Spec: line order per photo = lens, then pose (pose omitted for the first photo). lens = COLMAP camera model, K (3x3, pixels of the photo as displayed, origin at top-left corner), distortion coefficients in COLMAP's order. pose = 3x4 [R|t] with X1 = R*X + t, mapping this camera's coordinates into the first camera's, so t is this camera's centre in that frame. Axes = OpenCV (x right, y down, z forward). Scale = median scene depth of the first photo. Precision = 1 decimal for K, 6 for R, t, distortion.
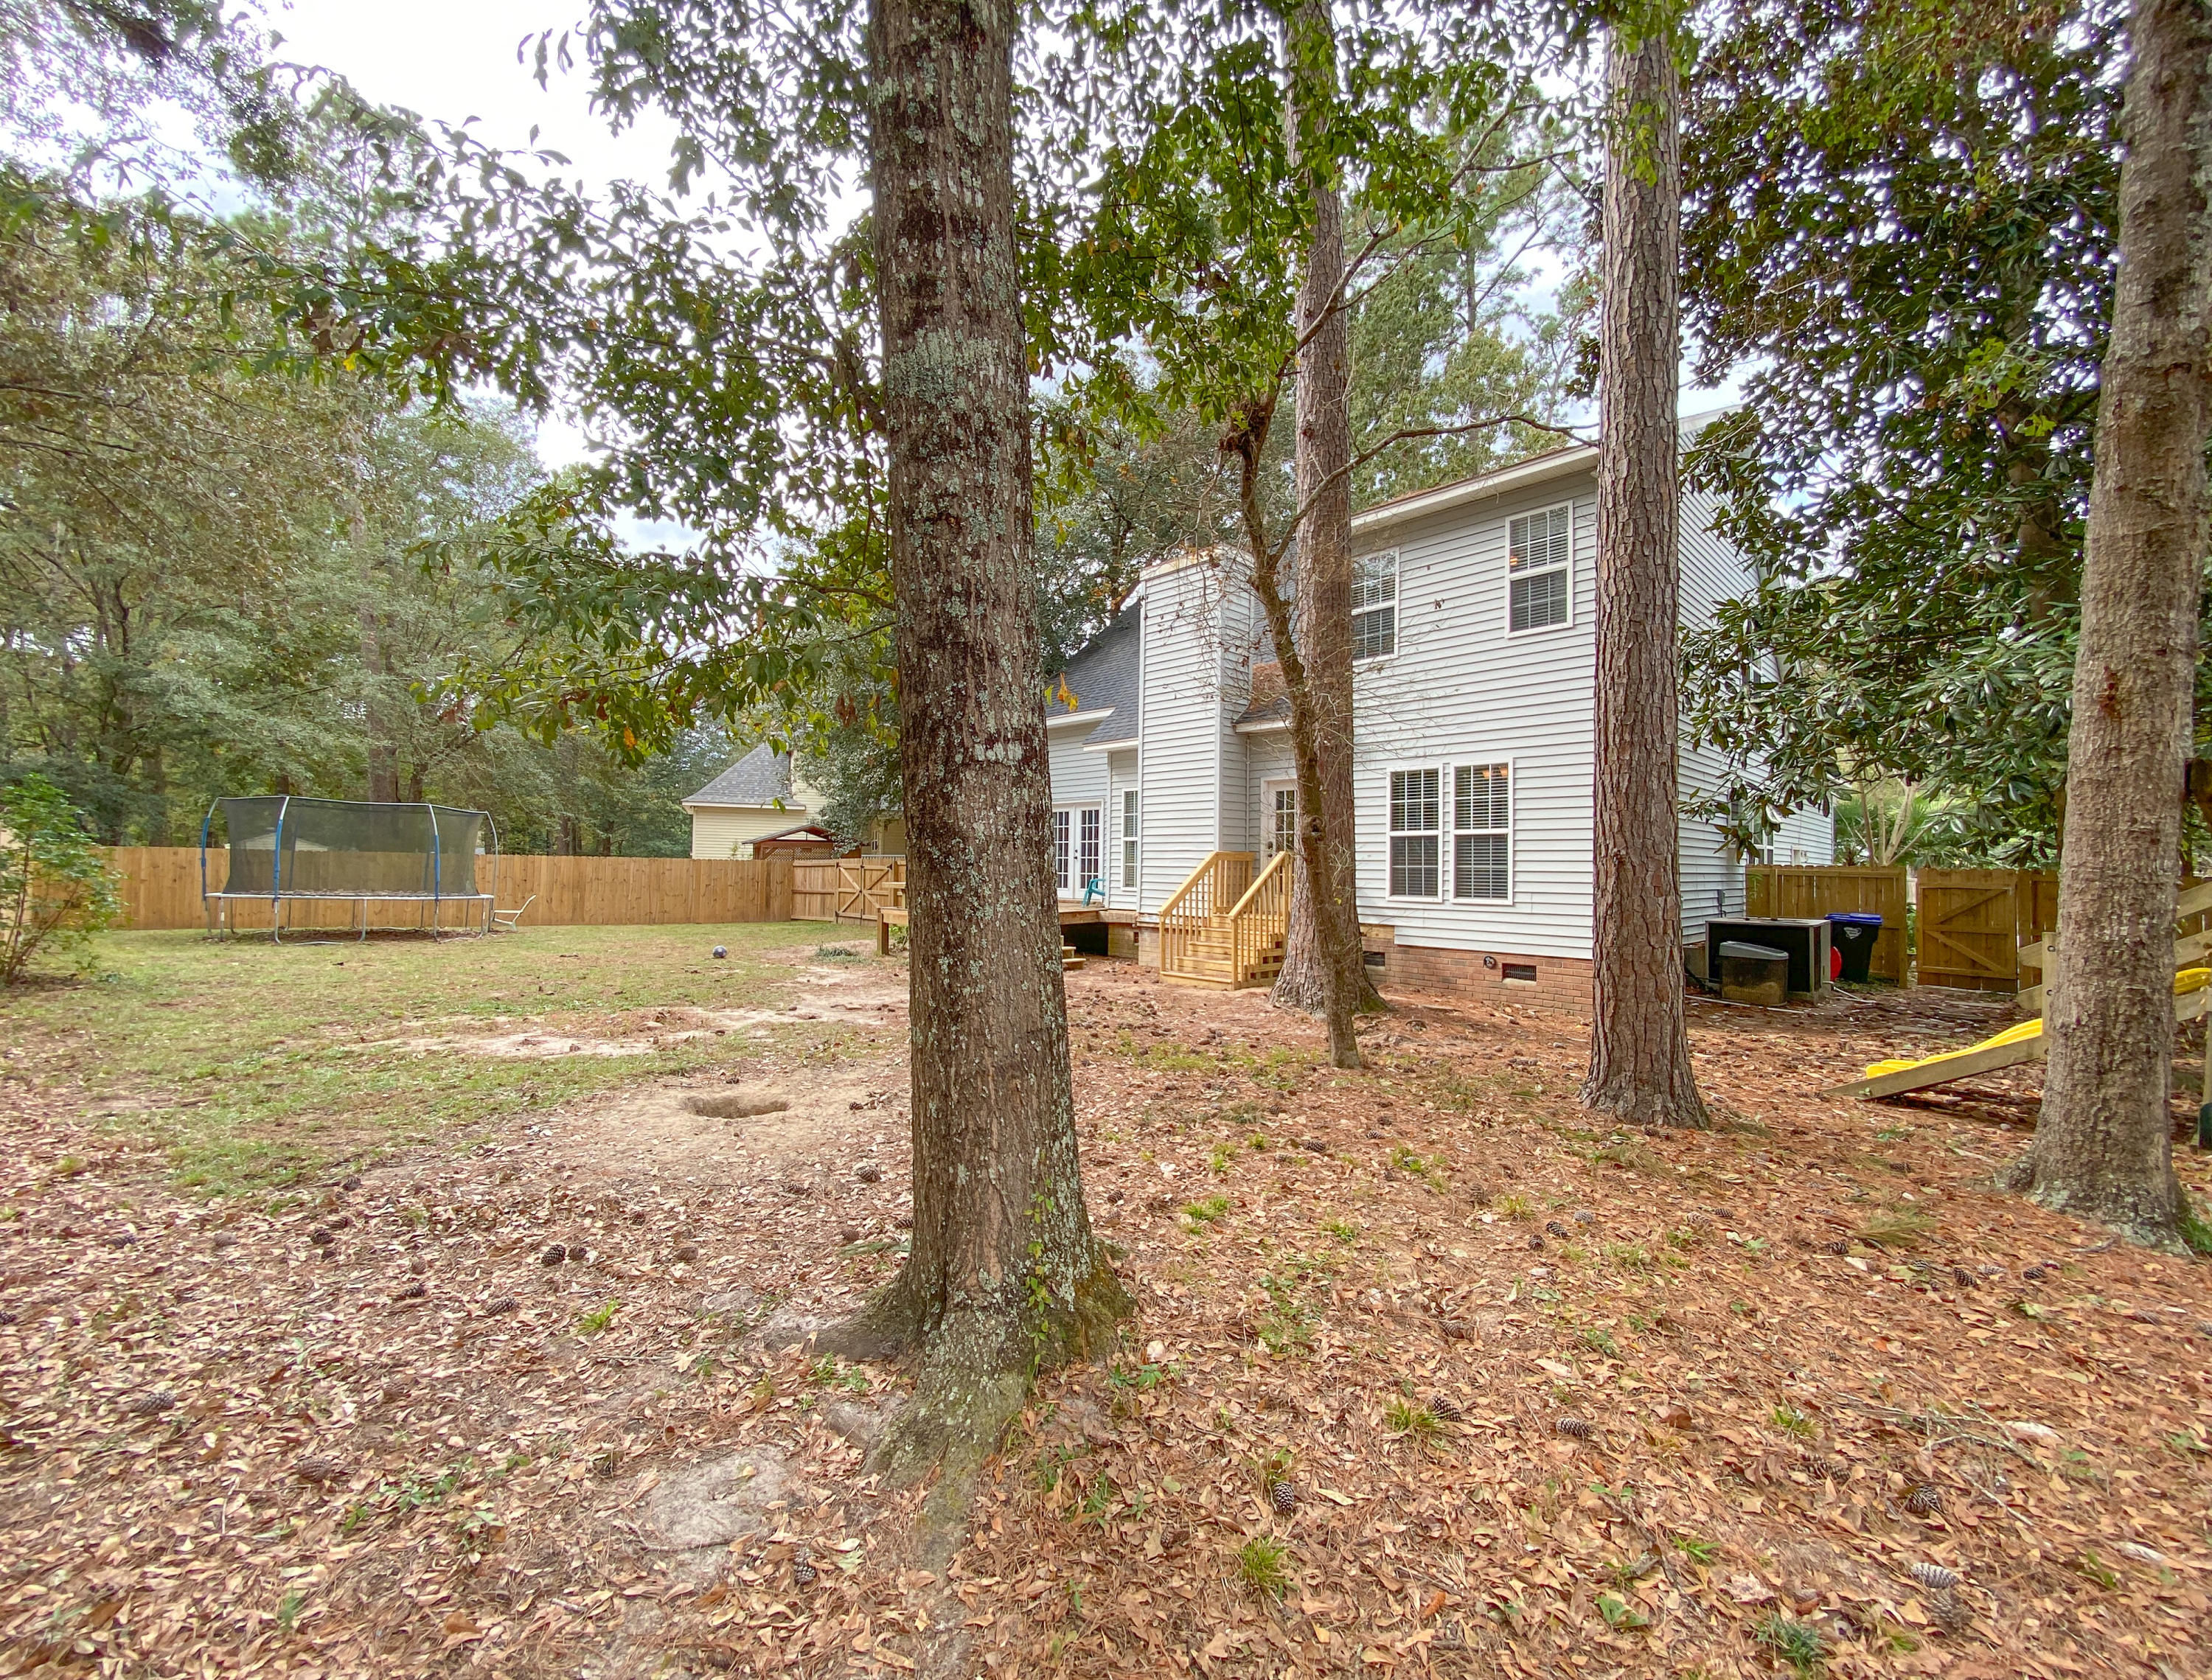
lens RADIAL K [[898.7, 0, 1106.0], [0, 898.7, 840.0], [0, 0, 1]] dist [0.030072, -0.013648]
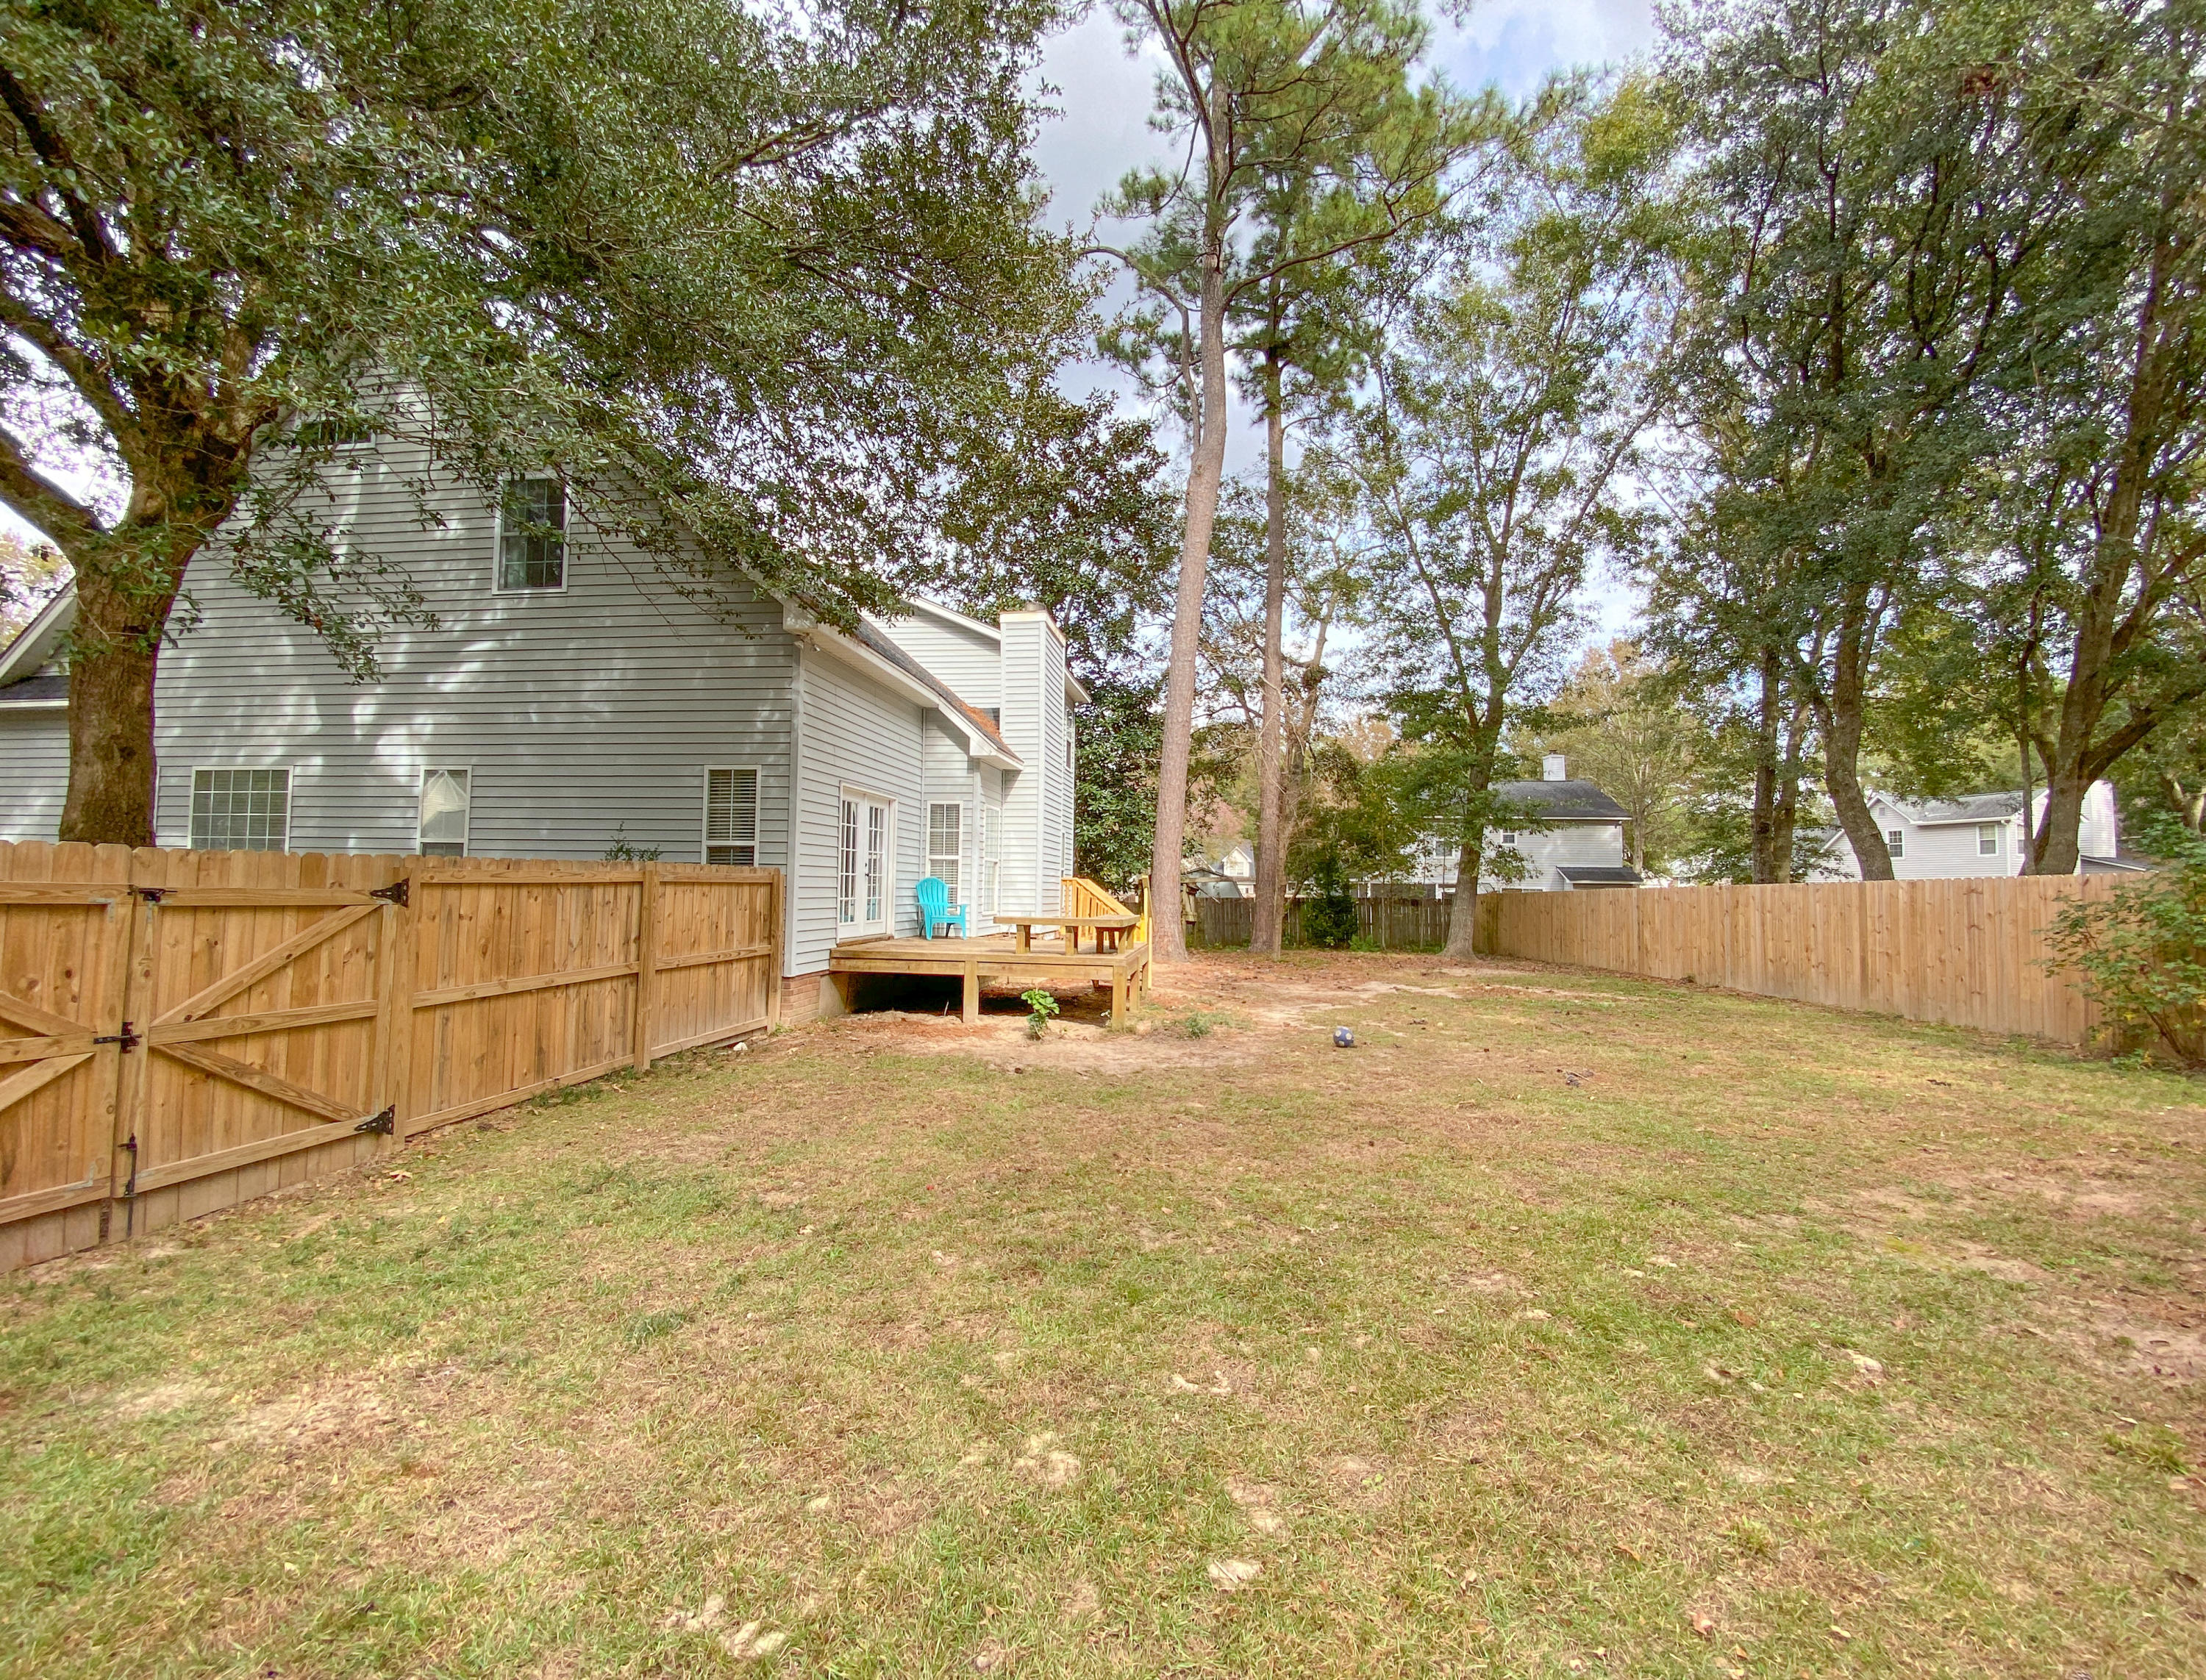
lens RADIAL K [[896.3, 0, 1103.0], [0, 896.3, 840.0], [0, 0, 1]] dist [0.030072, -0.013648]
pose [[-0.609965, 0.027009, 0.791968, -1.005572], [-0.042695, 0.996847, -0.066879, 0.046778], [-0.791278, -0.074607, -0.606888, 1.891196]]
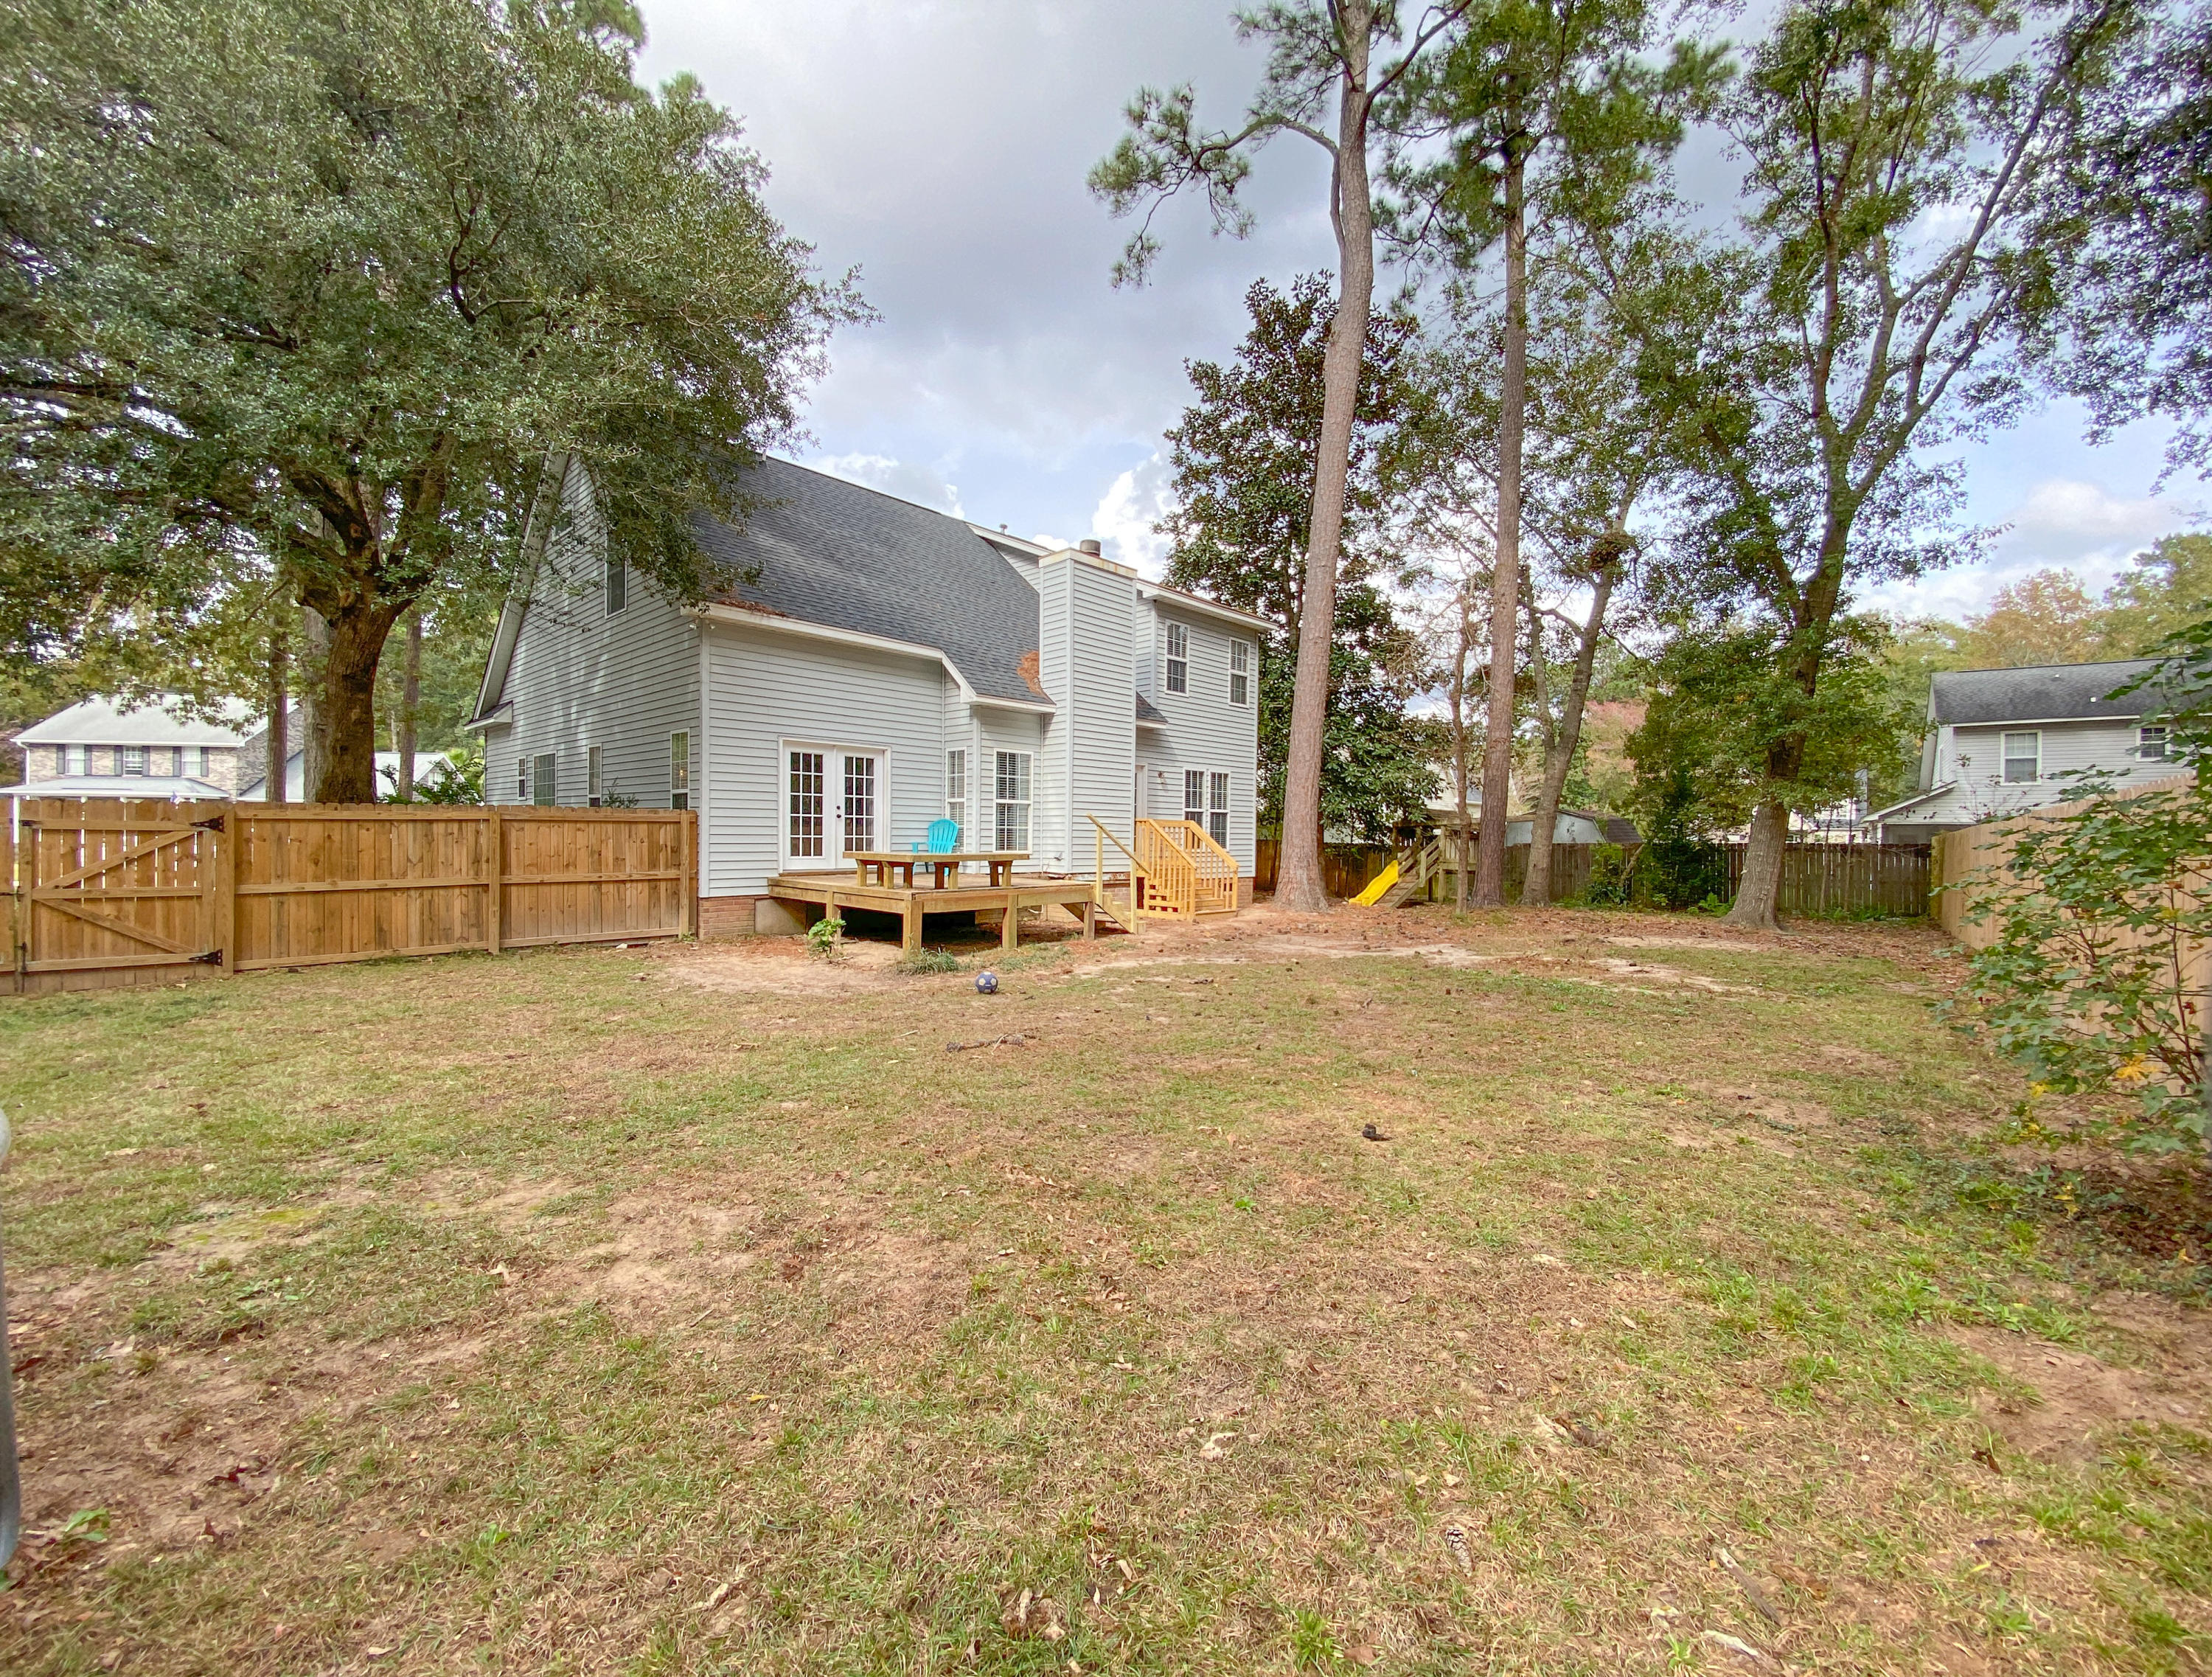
lens RADIAL K [[898.9, 0, 1106.0], [0, 898.9, 838.5], [0, 0, 1]] dist [0.030072, -0.013648]
pose [[-0.043201, -0.014716, 0.998958, -1.226531], [-0.042484, 0.999014, 0.012880, 0.028513], [-0.998163, -0.041883, -0.043784, 1.194730]]
